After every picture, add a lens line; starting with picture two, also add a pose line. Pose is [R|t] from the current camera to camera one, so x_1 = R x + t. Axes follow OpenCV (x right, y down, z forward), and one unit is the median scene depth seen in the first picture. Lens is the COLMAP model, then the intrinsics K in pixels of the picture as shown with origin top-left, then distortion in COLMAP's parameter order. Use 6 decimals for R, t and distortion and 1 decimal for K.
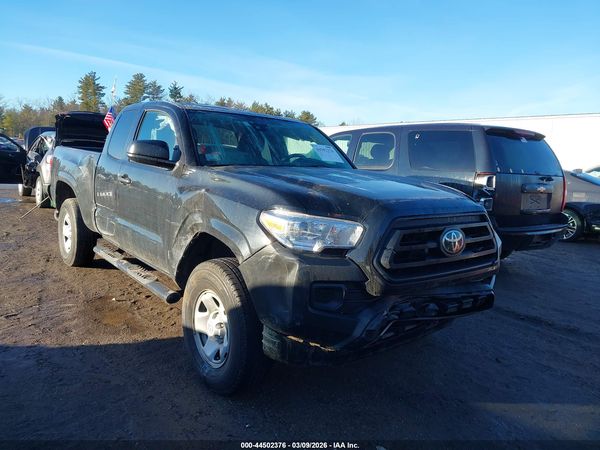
lens RADIAL K [[486.2, 0, 301.8], [0, 486.2, 227.5], [0, 0, 1]] dist [0.030792, -0.038345]
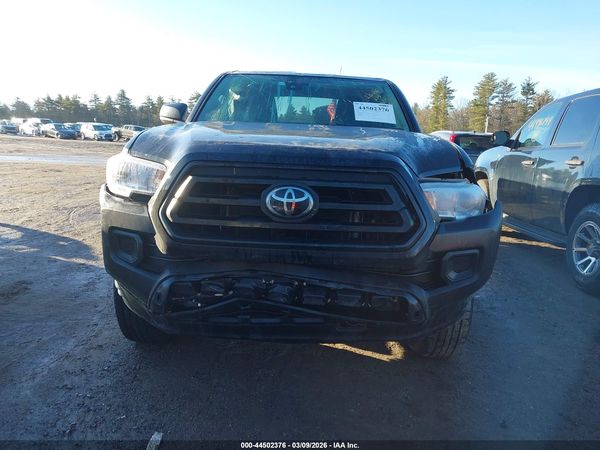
lens RADIAL K [[486.2, 0, 283.7], [0, 486.2, 217.7], [0, 0, 1]] dist [0.030792, -0.038345]
pose [[0.763439, 0.084105, -0.640380, 0.744684], [-0.098406, 0.995057, 0.013370, 0.041257], [0.638339, 0.052811, 0.767942, 0.423781]]
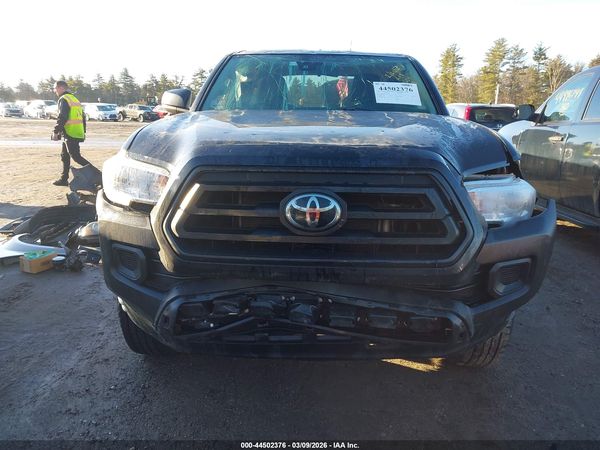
lens RADIAL K [[486.2, 0, 277.4], [0, 486.2, 218.3], [0, 0, 1]] dist [0.030792, -0.038345]
pose [[0.747430, 0.101417, -0.656554, 0.662488], [-0.075502, 0.994843, 0.067719, -0.002511], [0.660037, -0.001044, 0.751233, 0.485523]]
